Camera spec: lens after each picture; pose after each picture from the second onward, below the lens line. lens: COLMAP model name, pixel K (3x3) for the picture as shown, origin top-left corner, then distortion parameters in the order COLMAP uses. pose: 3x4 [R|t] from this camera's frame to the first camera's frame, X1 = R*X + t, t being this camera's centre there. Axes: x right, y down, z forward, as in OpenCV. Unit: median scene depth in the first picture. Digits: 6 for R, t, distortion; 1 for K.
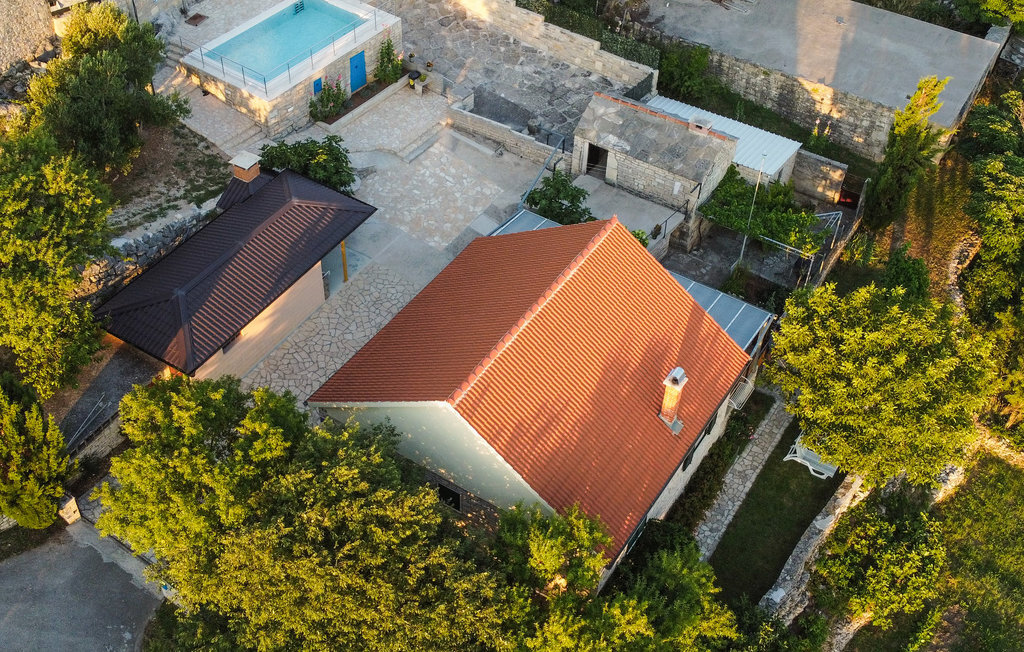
lens RADIAL K [[1100.0, 0, 512.0], [0, 1100.0, 326.0], [0, 0, 1]] dist [-0.004793, -0.004985]
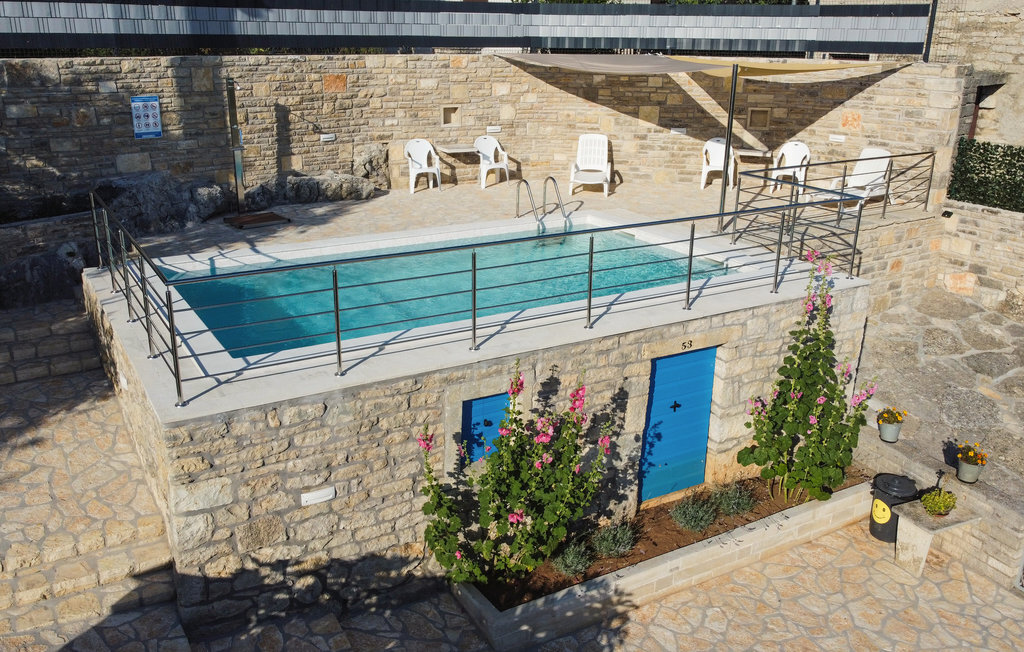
lens RADIAL K [[890.1, 0, 512.0], [0, 890.1, 326.0], [0, 0, 1]] dist [-0.014203, -0.008914]
pose [[0.921622, 0.107661, -0.372857, -0.104135], [-0.267726, 0.871908, -0.410000, -0.161781], [0.280955, 0.477689, 0.832393, 0.831136]]
